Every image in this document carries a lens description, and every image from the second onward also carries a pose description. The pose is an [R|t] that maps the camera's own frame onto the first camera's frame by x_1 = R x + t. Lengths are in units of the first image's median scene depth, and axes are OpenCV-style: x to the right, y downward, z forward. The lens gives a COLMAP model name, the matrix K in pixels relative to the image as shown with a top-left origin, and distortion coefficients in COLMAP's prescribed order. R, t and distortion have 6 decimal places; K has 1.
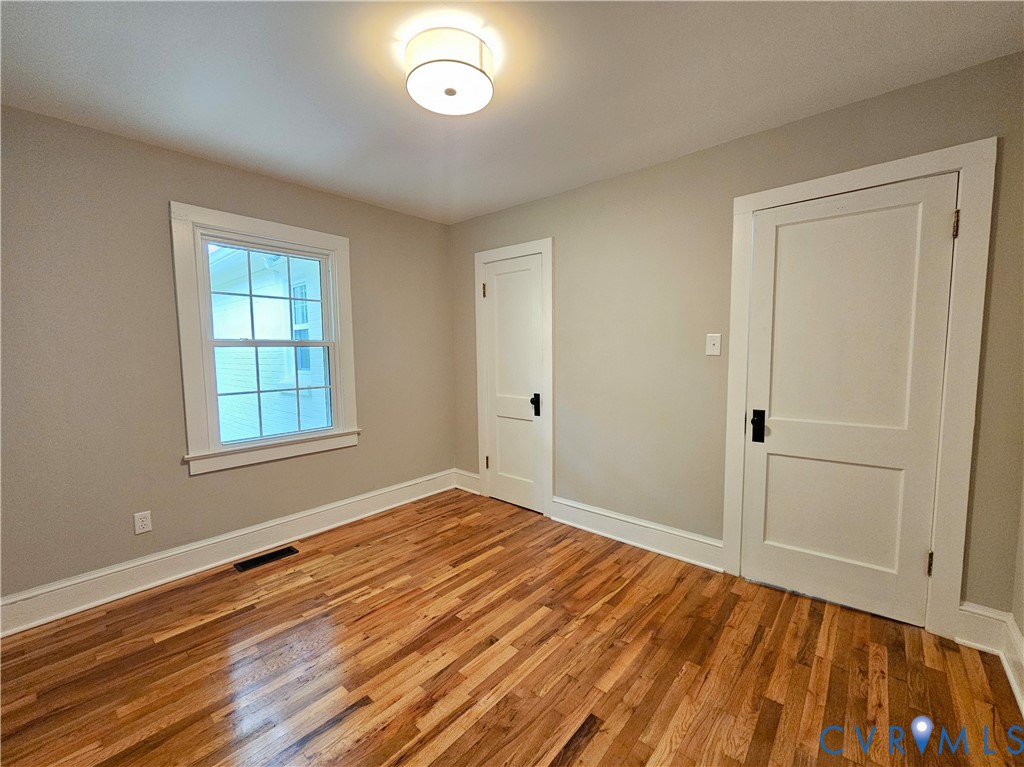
lens RADIAL K [[426.2, 0, 511.8], [0, 426.2, 384.5], [0, 0, 1]] dist [0.000350, 0.000277]
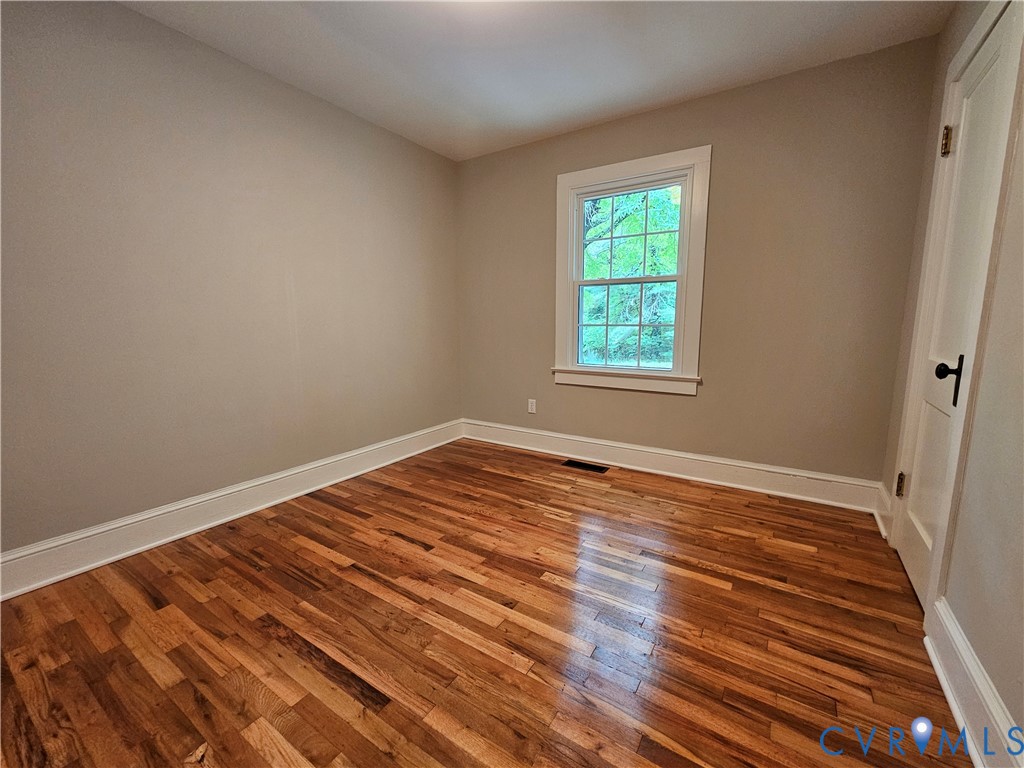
lens RADIAL K [[426.2, 0, 511.8], [0, 426.2, 385.0], [0, 0, 1]] dist [0.000350, 0.000277]
pose [[0.139093, 0.155755, -0.977954, 0.507096], [-0.079262, 0.986136, 0.145785, 0.029353], [0.987102, 0.057237, 0.149510, 0.596794]]
